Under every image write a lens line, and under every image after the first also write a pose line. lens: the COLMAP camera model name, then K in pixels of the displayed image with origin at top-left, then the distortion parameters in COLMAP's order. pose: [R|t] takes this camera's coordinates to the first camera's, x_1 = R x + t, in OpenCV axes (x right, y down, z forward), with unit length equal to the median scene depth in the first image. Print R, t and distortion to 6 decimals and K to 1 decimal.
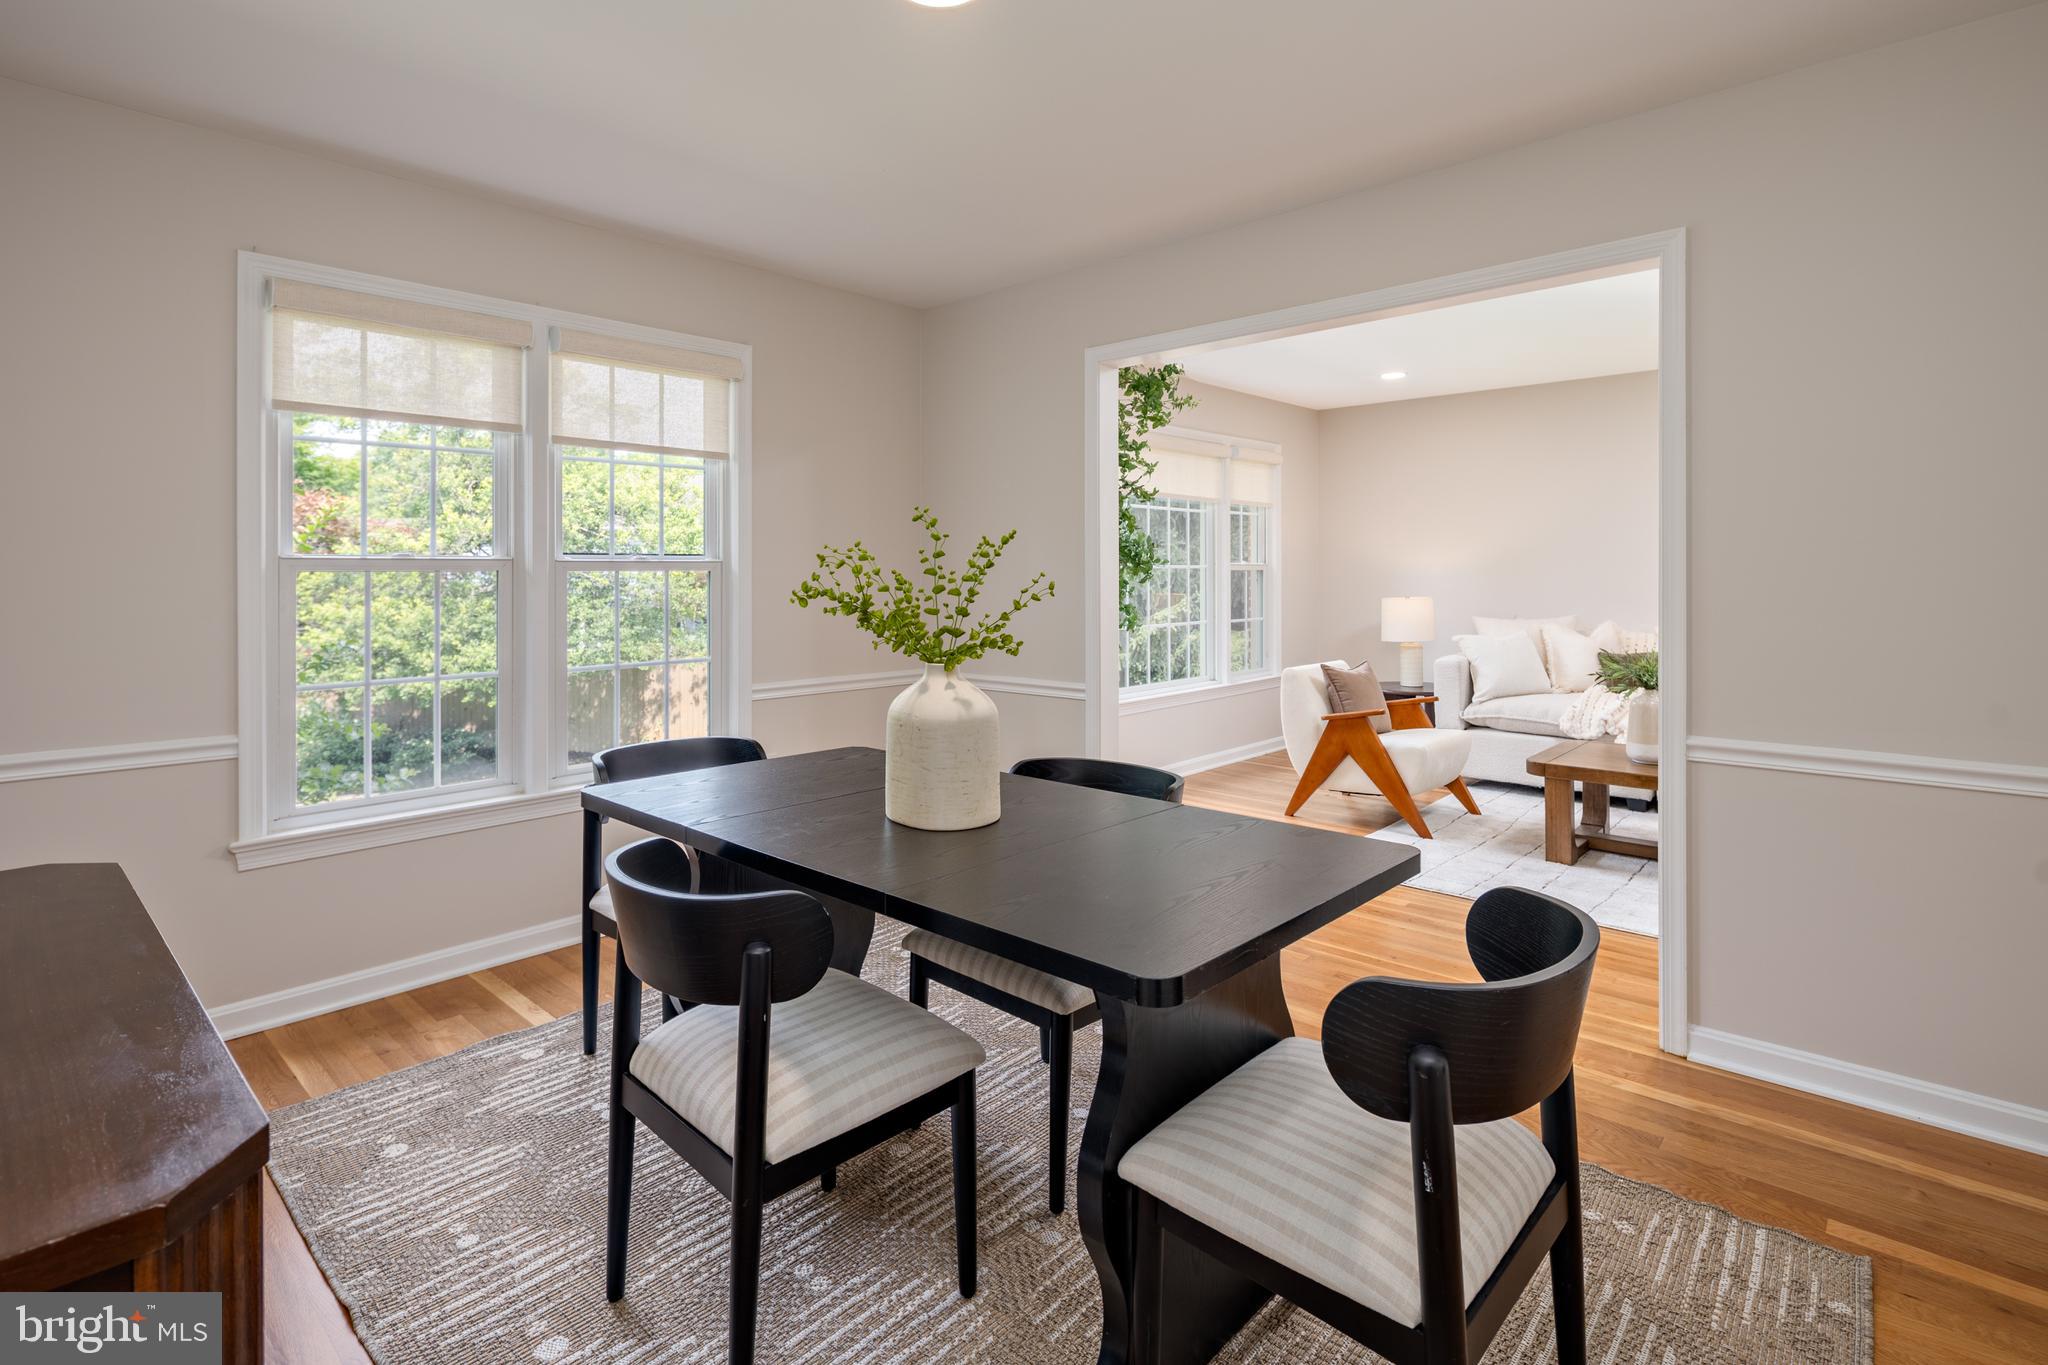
lens RADIAL K [[996.6, 0, 1013.0], [0, 996.6, 585.1], [0, 0, 1]] dist [-0.002157, -0.000869]
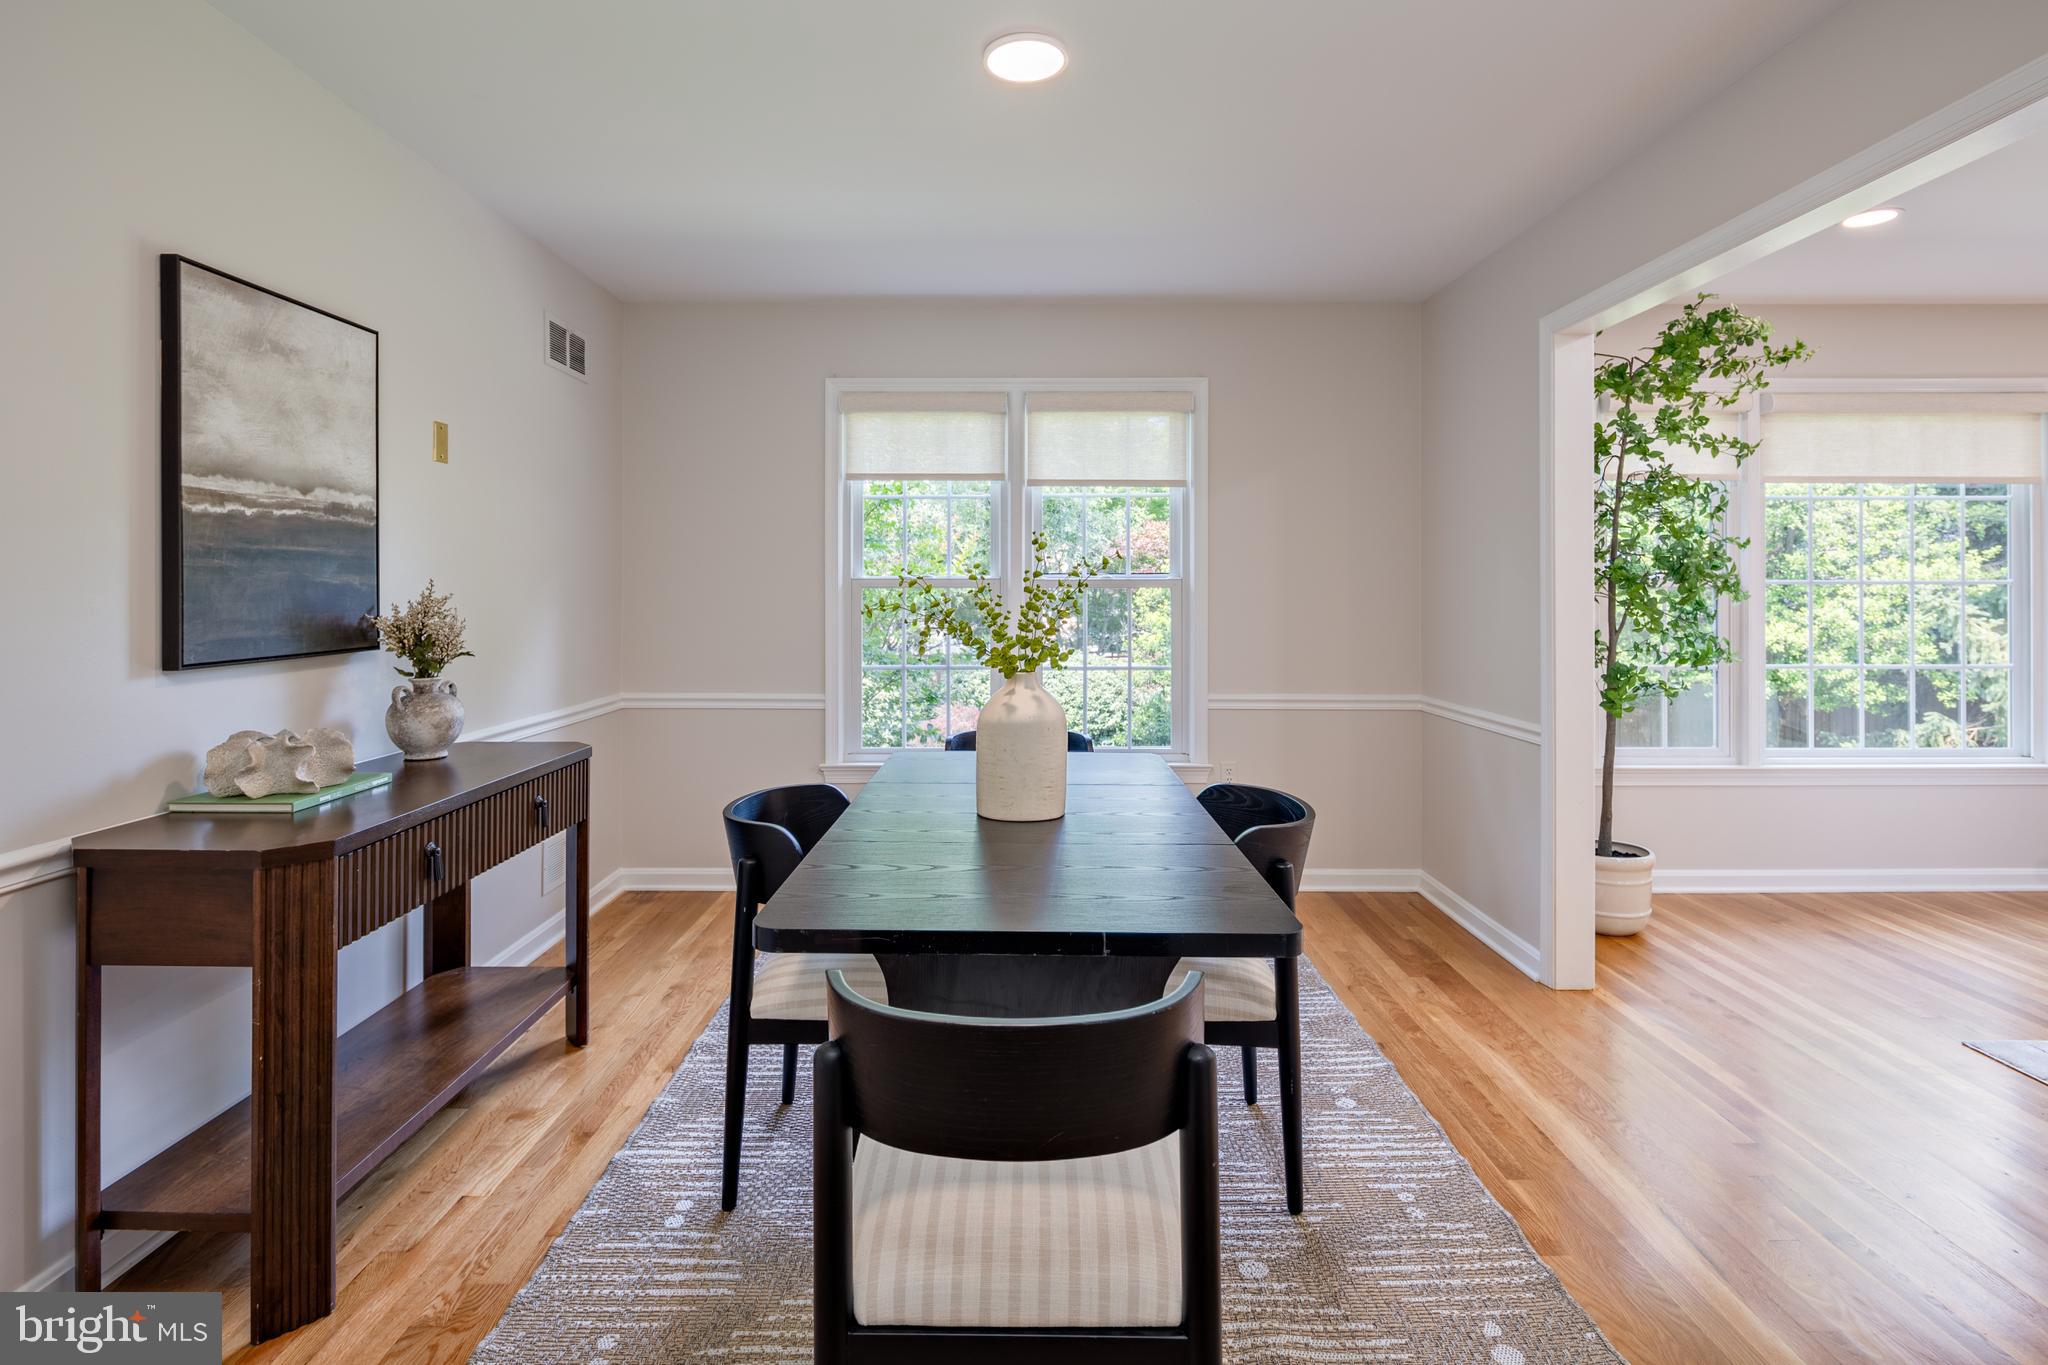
lens RADIAL K [[996.6, 0, 1013.0], [0, 996.6, 585.1], [0, 0, 1]] dist [-0.002157, -0.000869]
pose [[0.677040, 0.000571, -0.735946, 0.457734], [-0.011601, 0.999884, -0.009897, -0.004674], [0.735855, 0.015239, 0.676968, 0.144629]]
